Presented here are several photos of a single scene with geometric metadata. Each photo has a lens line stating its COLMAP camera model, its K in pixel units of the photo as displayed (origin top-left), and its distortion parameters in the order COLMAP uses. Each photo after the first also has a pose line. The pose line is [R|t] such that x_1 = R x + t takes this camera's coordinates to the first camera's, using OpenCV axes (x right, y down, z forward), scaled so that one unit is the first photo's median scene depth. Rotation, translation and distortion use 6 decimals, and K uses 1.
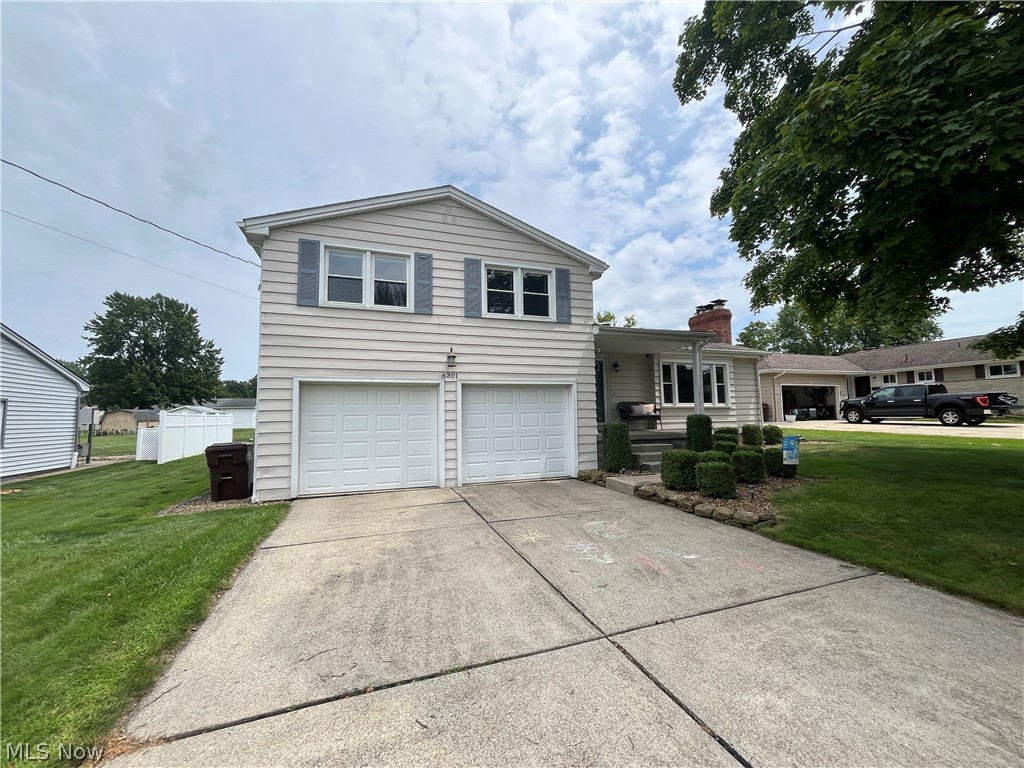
lens RADIAL K [[412.0, 0, 510.4], [0, 412.0, 384.8], [0, 0, 1]] dist [-0.004614, 0.000305]
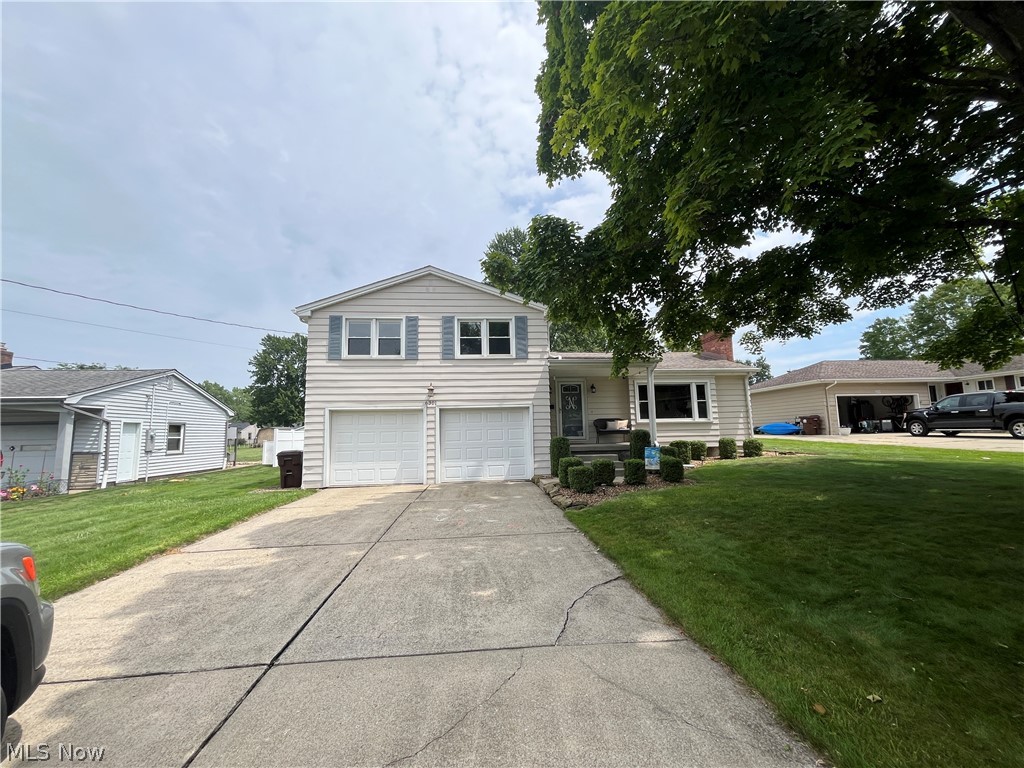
lens RADIAL K [[412.0, 0, 510.4], [0, 412.0, 384.8], [0, 0, 1]] dist [-0.004614, 0.000305]
pose [[0.968715, -0.034092, -0.245825, 0.421566], [0.025802, 0.998987, -0.036863, -0.023455], [0.246832, 0.029367, 0.968613, -0.252531]]
